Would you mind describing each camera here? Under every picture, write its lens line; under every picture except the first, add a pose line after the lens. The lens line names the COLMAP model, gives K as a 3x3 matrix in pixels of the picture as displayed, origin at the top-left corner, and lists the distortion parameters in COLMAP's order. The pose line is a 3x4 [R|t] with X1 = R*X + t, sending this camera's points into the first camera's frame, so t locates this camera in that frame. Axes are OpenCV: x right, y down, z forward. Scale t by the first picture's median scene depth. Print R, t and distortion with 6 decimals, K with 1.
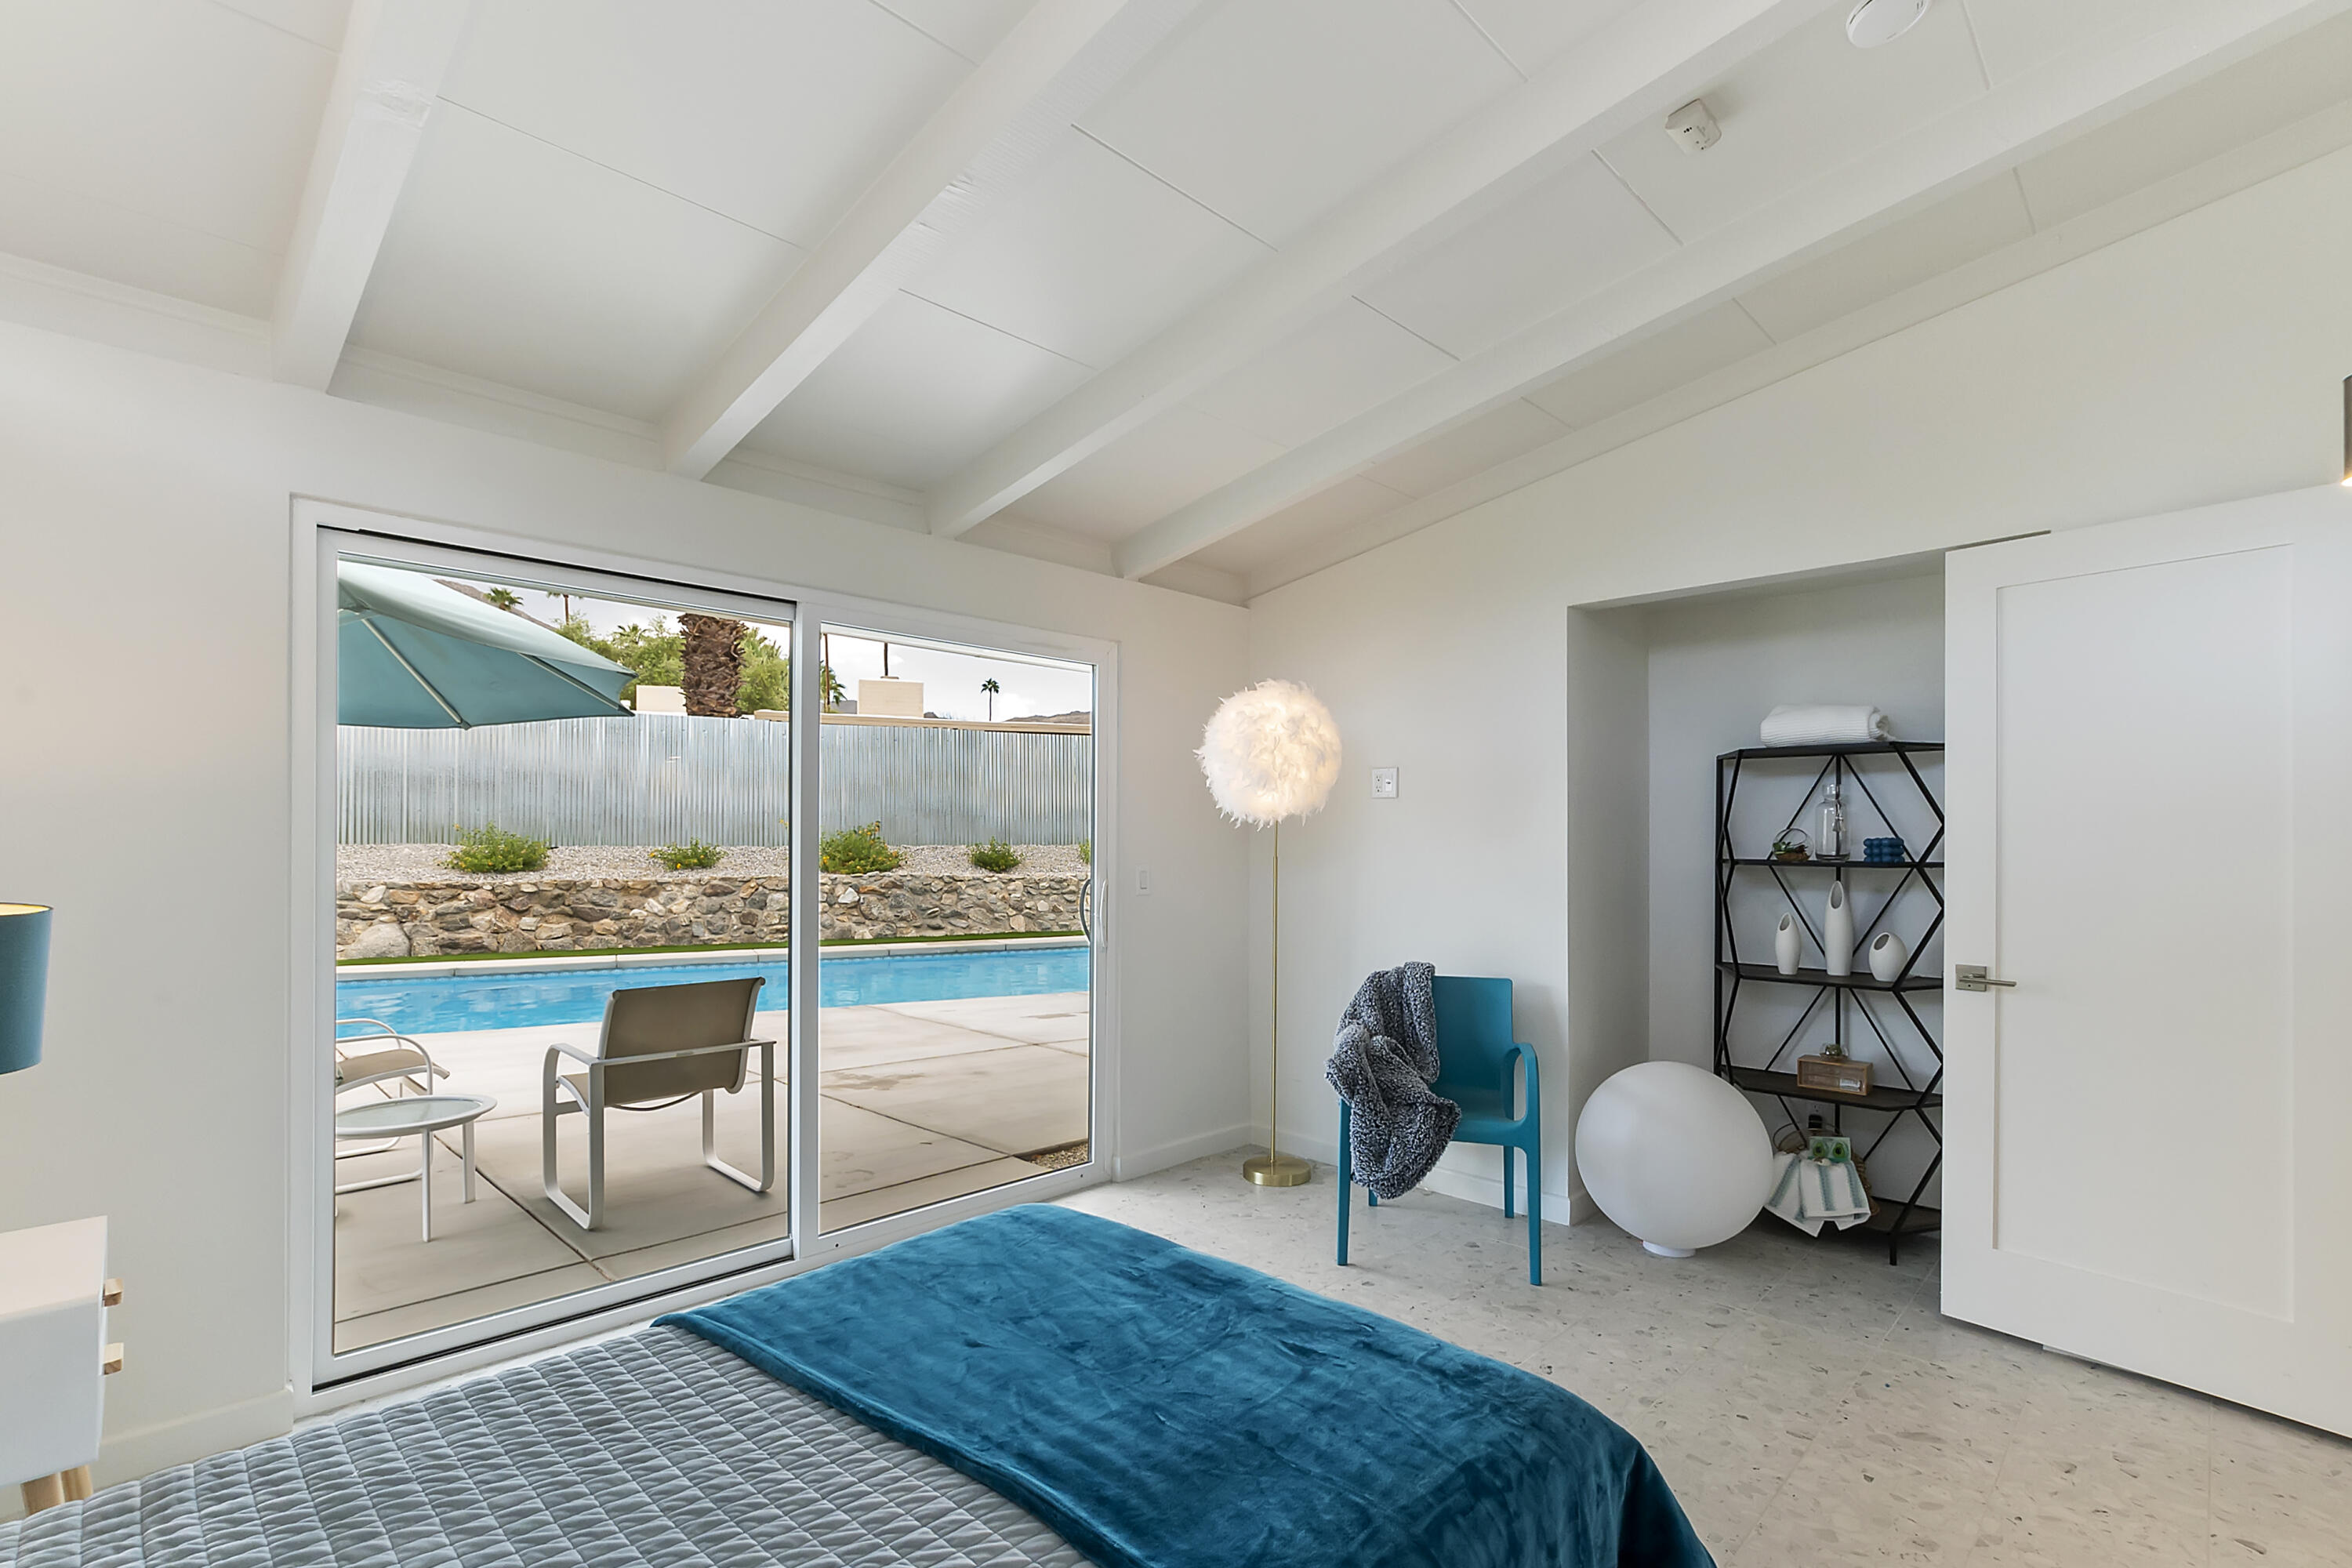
lens RADIAL K [[1047.5, 0, 1163.1], [0, 1047.5, 843.1], [0, 0, 1]] dist [-0.001536, -0.000137]
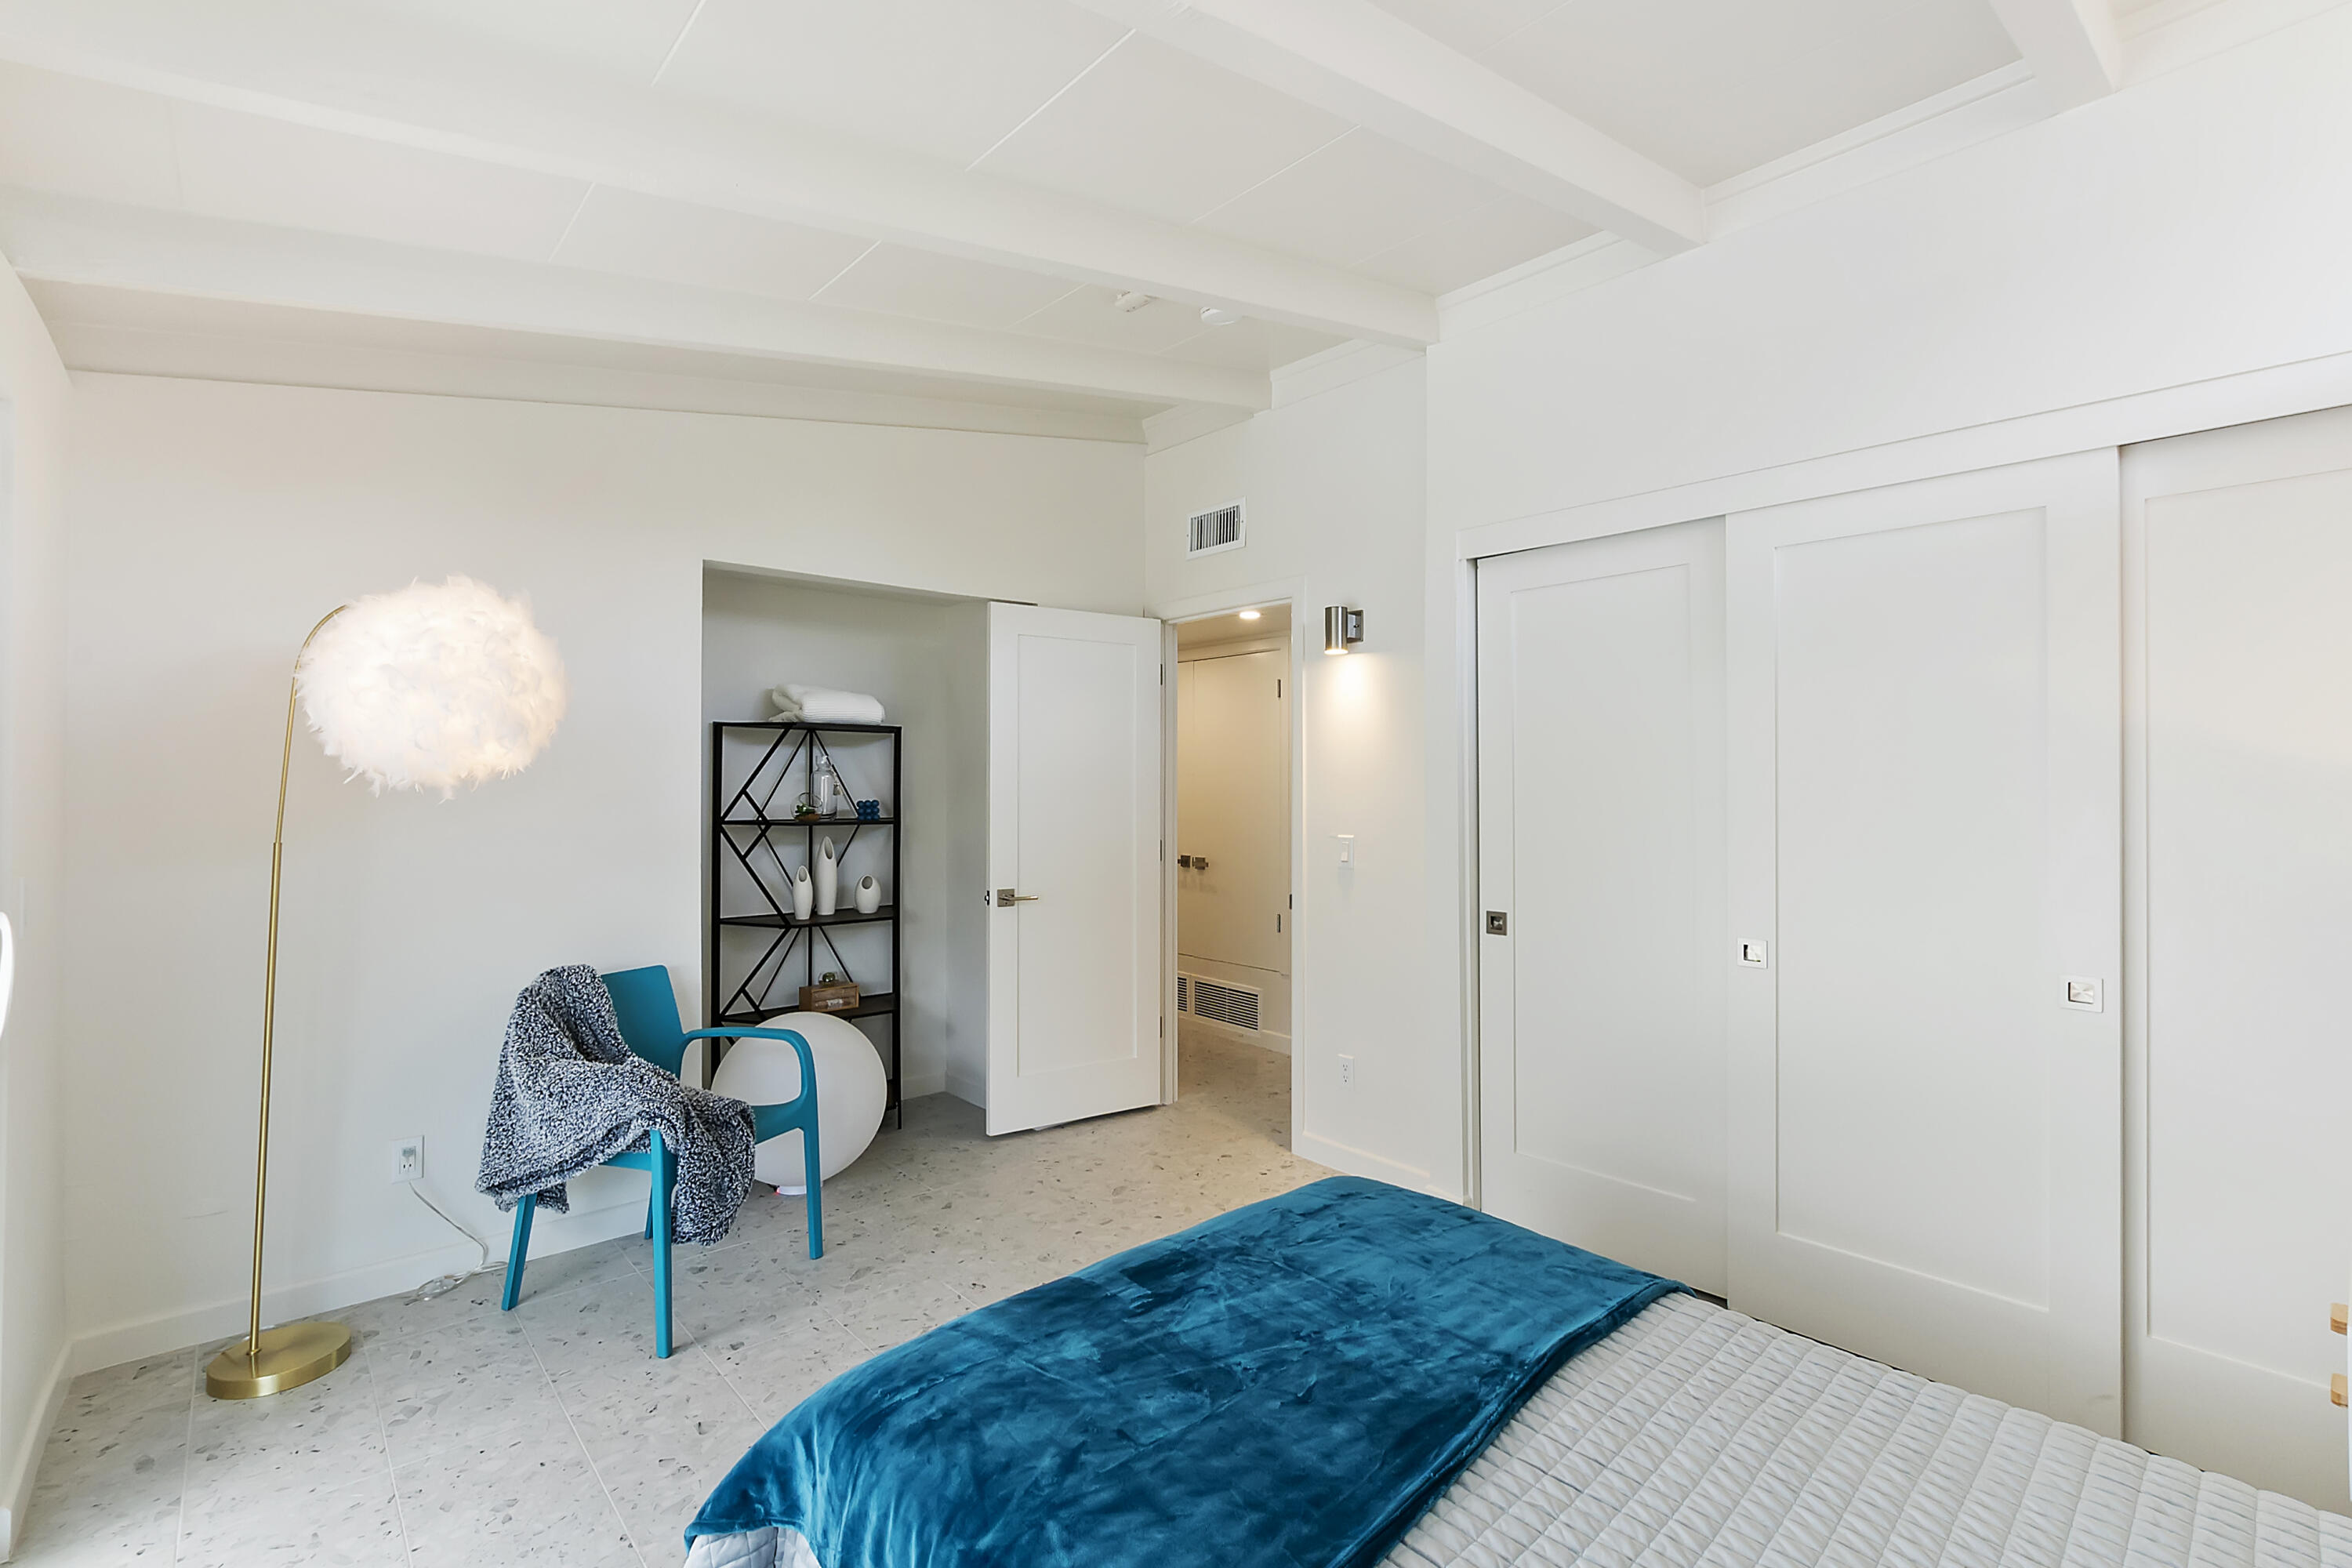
lens RADIAL K [[1047.5, 0, 1181.1], [0, 1047.5, 783.5], [0, 0, 1]] dist [-0.001536, -0.000137]
pose [[0.077118, 0.001436, 0.997021, -0.608381], [-0.004147, 0.999991, -0.001119, -0.027356], [-0.997013, -0.004048, 0.077123, 0.582842]]
